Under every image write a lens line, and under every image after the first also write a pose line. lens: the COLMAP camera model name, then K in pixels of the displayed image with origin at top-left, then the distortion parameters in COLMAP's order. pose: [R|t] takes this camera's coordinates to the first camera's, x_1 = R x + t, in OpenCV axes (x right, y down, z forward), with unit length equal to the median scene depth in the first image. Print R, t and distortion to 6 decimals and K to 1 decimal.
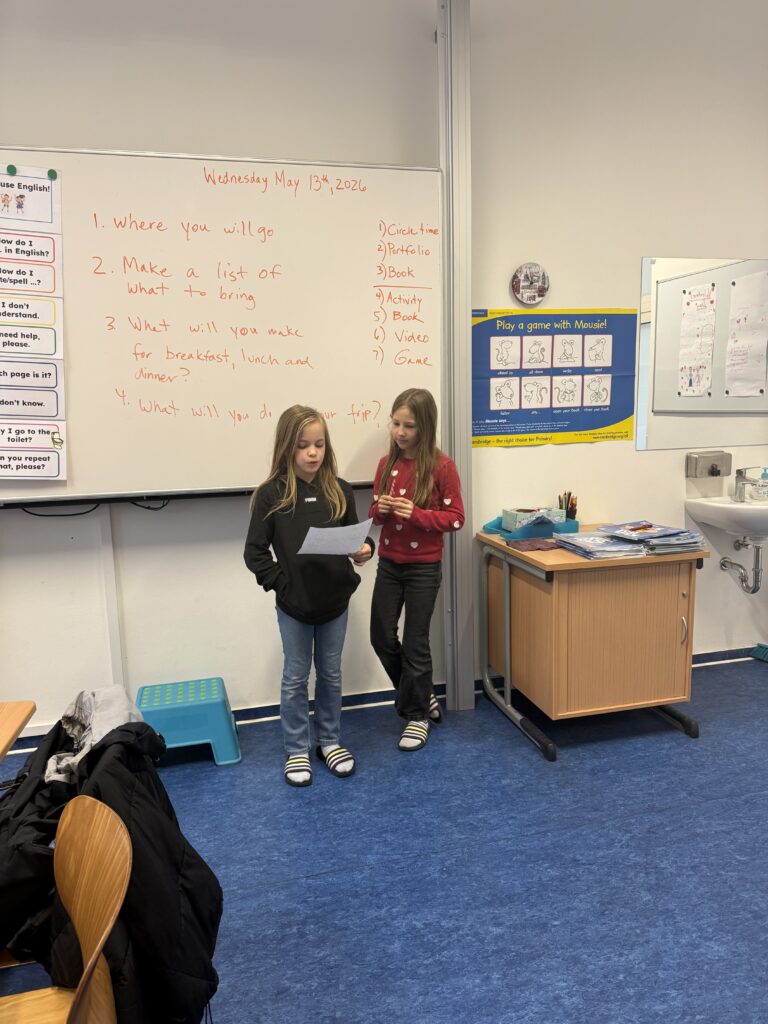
lens RADIAL K [[735.3, 0, 381.9], [0, 735.3, 515.3], [0, 0, 1]] dist [0.048704, -0.072398]
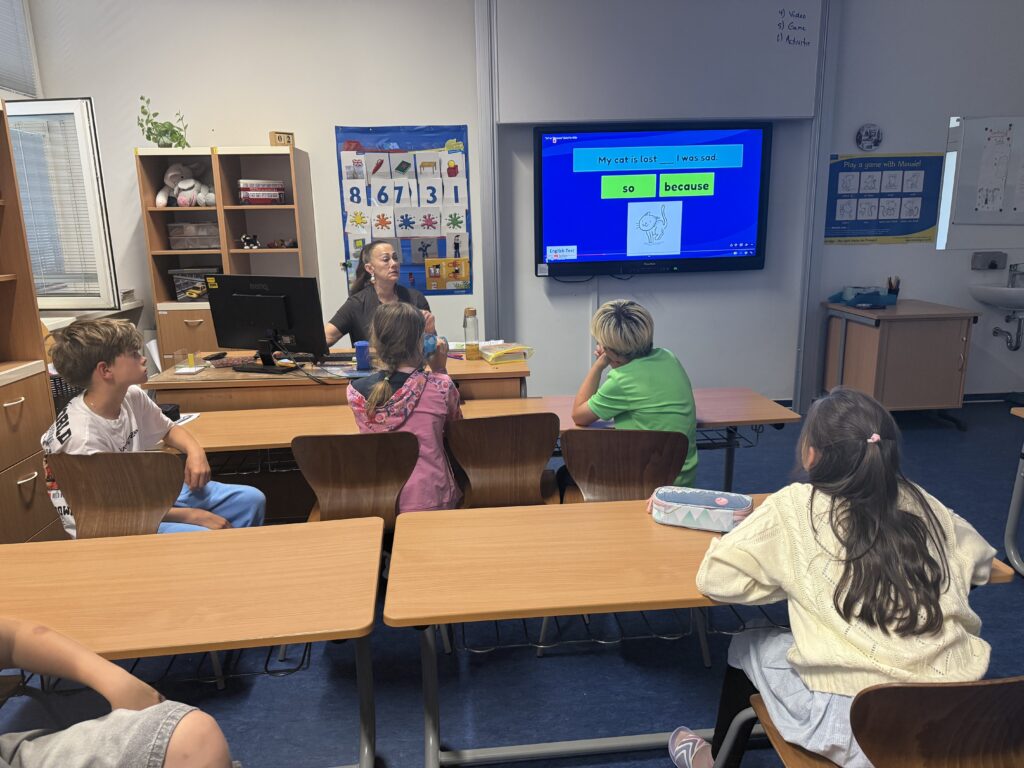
lens RADIAL K [[735.3, 0, 515.8], [0, 735.3, 373.2], [0, 0, 1]] dist [0.048704, -0.072398]
pose [[0.982389, 0.049165, -0.180261, -0.210200], [-0.037291, 0.996942, 0.068678, 0.091826], [0.183086, -0.060747, 0.981218, -0.646988]]
